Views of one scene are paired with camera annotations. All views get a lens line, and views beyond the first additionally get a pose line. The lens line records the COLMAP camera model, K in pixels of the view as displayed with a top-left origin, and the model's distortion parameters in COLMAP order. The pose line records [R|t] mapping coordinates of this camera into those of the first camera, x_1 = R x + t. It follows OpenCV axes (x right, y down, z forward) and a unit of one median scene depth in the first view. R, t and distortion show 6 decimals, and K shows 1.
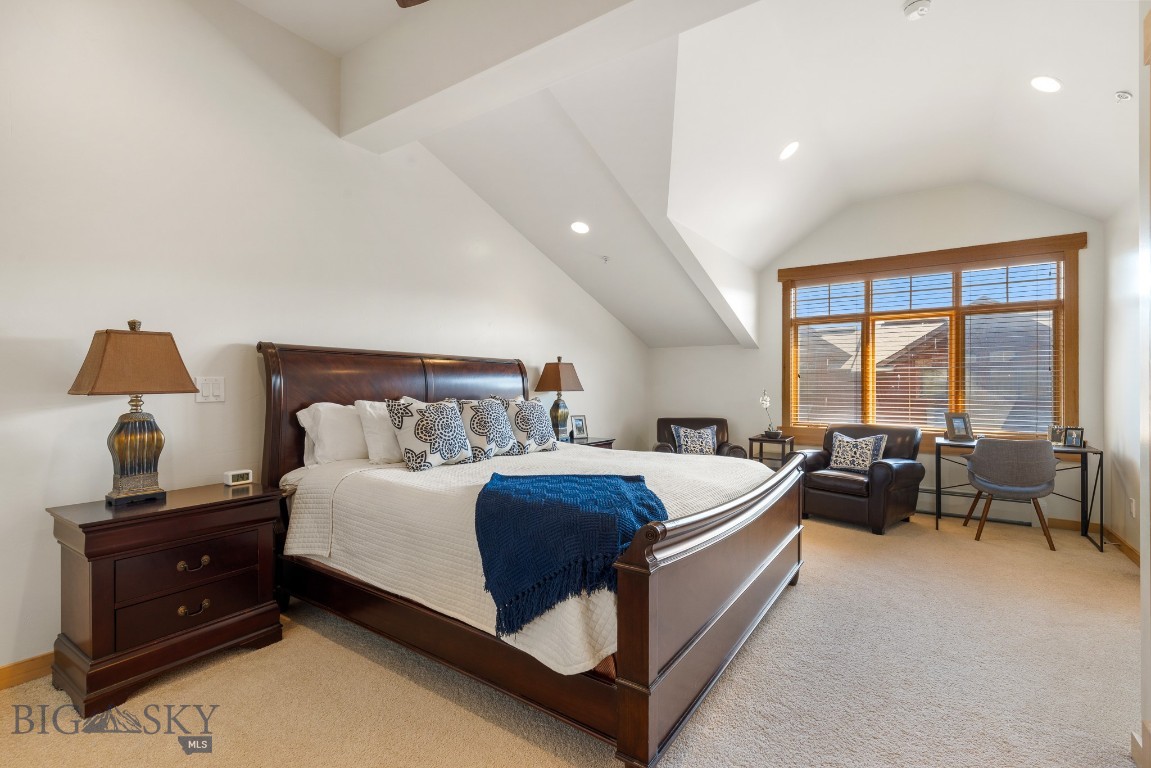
lens RADIAL K [[523.9, 0, 584.2], [0, 523.9, 383.0], [0, 0, 1]] dist [0.005396, -0.000400]
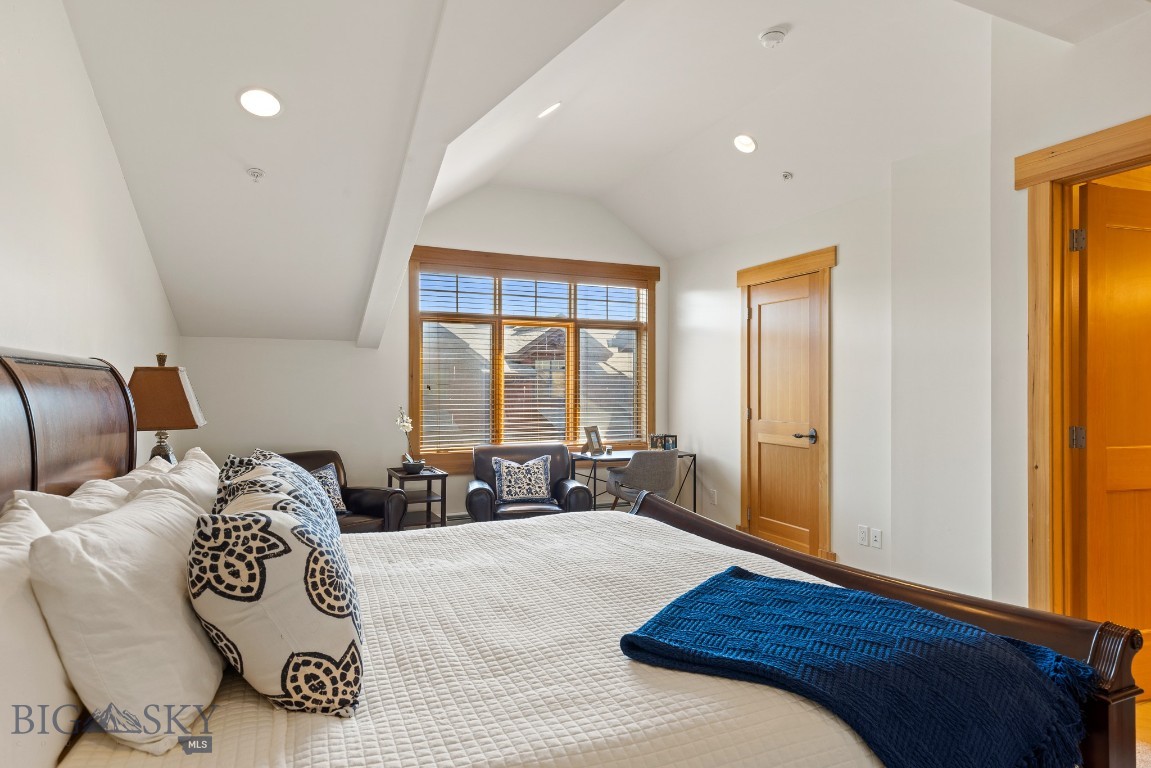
lens RADIAL K [[643.9, 0, 577.6], [0, 643.9, 386.6], [0, 0, 1]] dist [0.002524, -0.001572]
pose [[0.521109, -0.002822, 0.853485, -0.329357], [-0.002529, 0.999985, 0.004850, -0.023708], [-0.853486, -0.004686, 0.521094, 0.365305]]
